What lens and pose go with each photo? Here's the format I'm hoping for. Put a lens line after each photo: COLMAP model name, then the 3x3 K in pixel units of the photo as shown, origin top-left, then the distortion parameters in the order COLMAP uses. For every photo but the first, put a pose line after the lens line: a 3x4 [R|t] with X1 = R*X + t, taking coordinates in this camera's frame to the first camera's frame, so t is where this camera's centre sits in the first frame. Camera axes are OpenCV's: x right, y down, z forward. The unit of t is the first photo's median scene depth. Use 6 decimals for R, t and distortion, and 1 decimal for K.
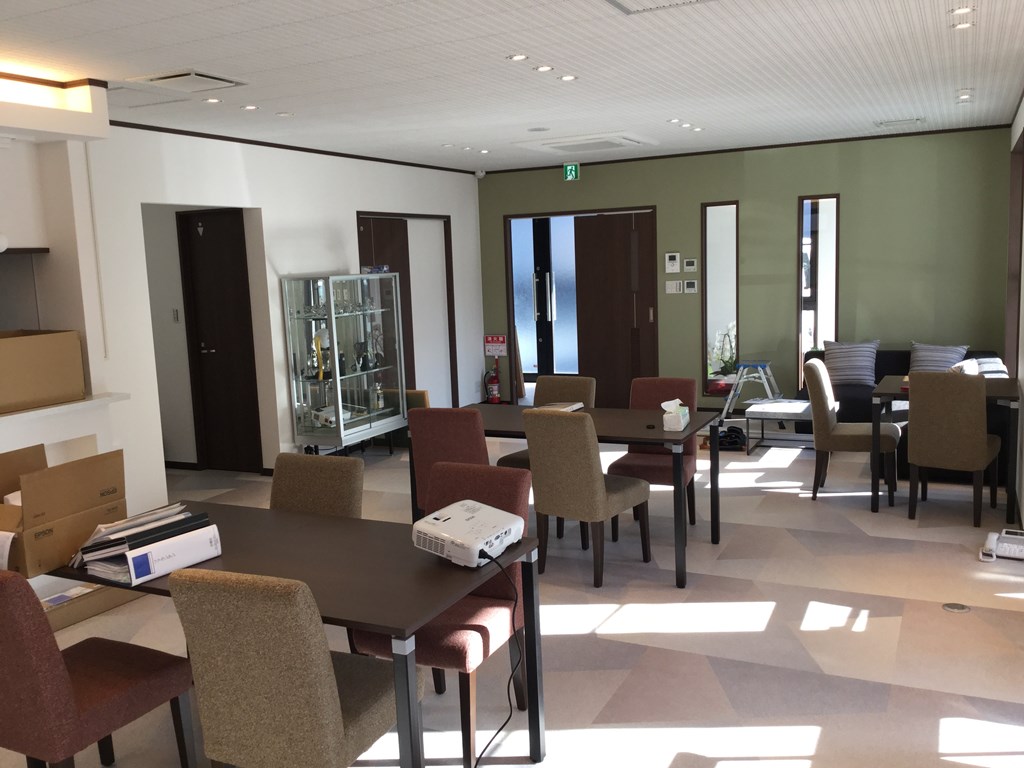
lens RADIAL K [[917.1, 0, 508.5], [0, 917.1, 385.2], [0, 0, 1]] dist [0.086166, -0.166901]
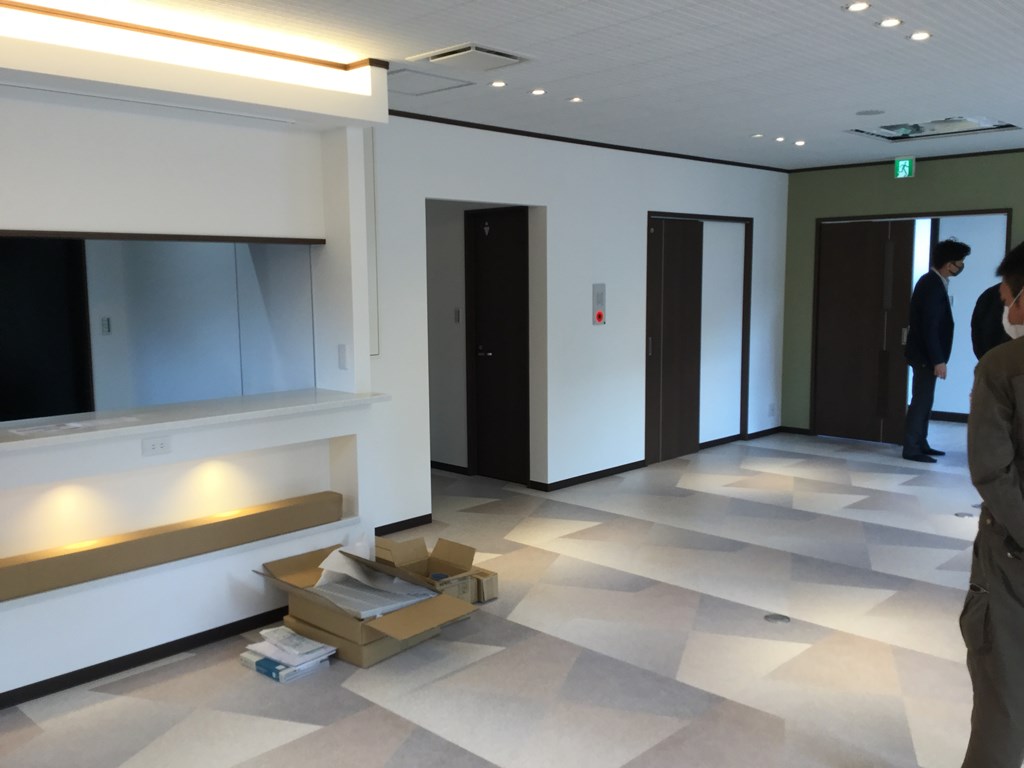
lens RADIAL K [[917.1, 0, 508.5], [0, 917.1, 385.2], [0, 0, 1]] dist [0.086166, -0.166901]
pose [[0.950145, 0.066979, -0.304531, -0.009798], [-0.070732, 0.997495, -0.001295, -0.007995], [0.303681, 0.022770, 0.952502, 0.151469]]
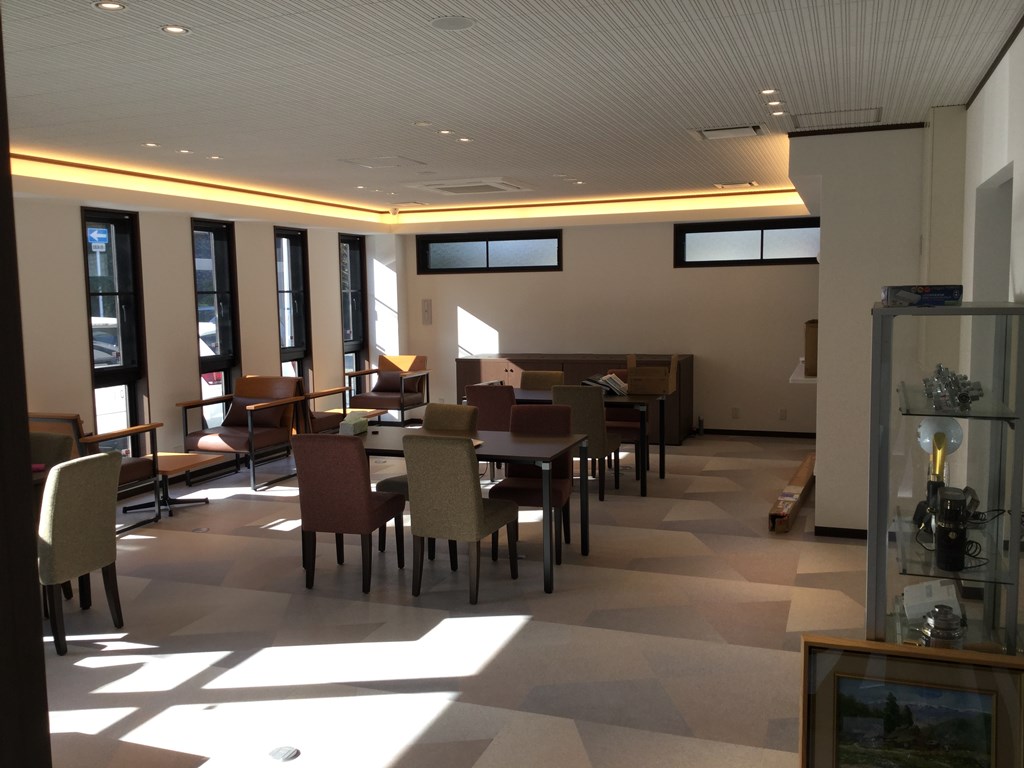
lens RADIAL K [[917.1, 0, 508.5], [0, 917.1, 385.2], [0, 0, 1]] dist [0.086166, -0.166901]
pose [[-0.993923, 0.068048, -0.086531, 0.082363], [0.045089, 0.968749, 0.243910, -0.317260], [0.100424, 0.238526, -0.965930, 2.265270]]
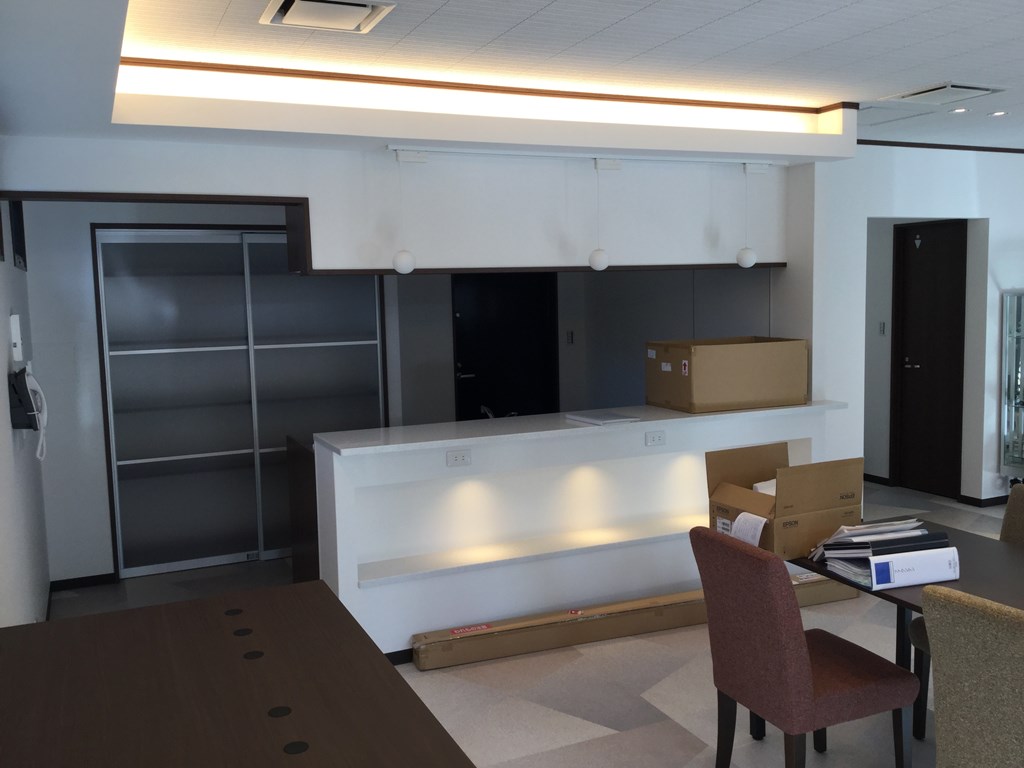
lens RADIAL K [[917.1, 0, 508.5], [0, 917.1, 385.2], [0, 0, 1]] dist [0.086166, -0.166901]
pose [[0.764659, 0.086289, -0.638632, -0.041765], [-0.093535, 0.995362, 0.022496, 0.001432], [0.637611, 0.042533, 0.769183, -0.038700]]
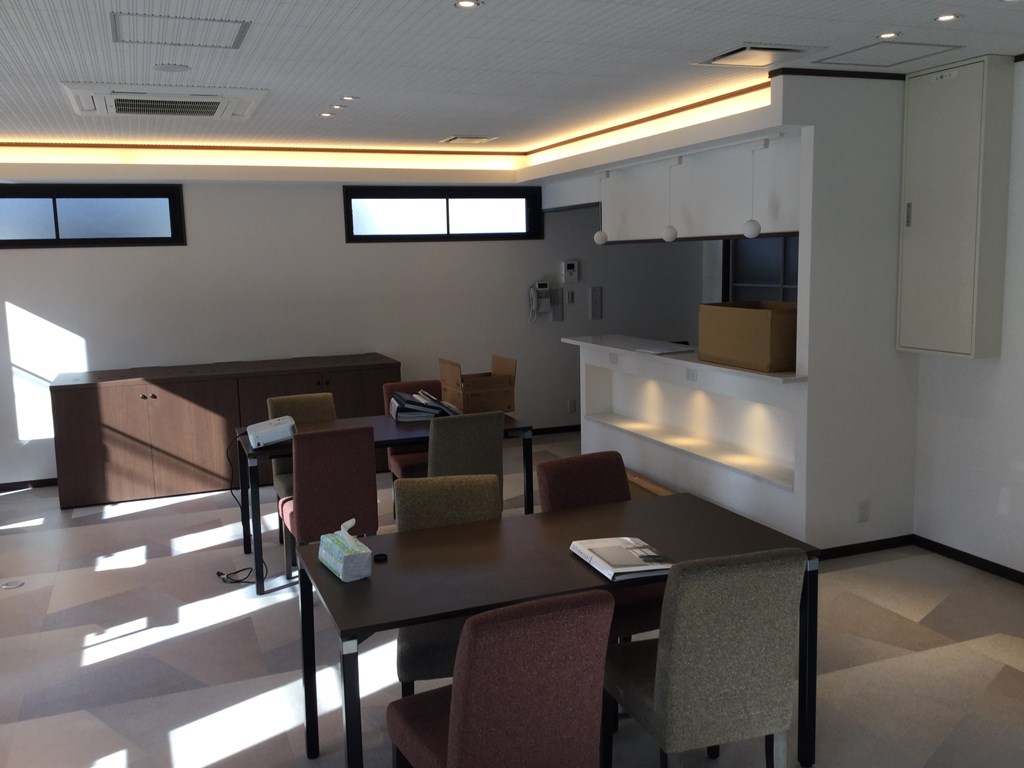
lens RADIAL K [[938.7, 0, 500.1], [0, 938.7, 382.5], [0, 0, 1]] dist [0.089268, -0.168960]
pose [[-0.684320, 0.153361, -0.712872, 0.558622], [-0.049546, 0.965594, 0.255291, -0.243912], [0.727496, 0.210021, -0.653177, 1.510530]]
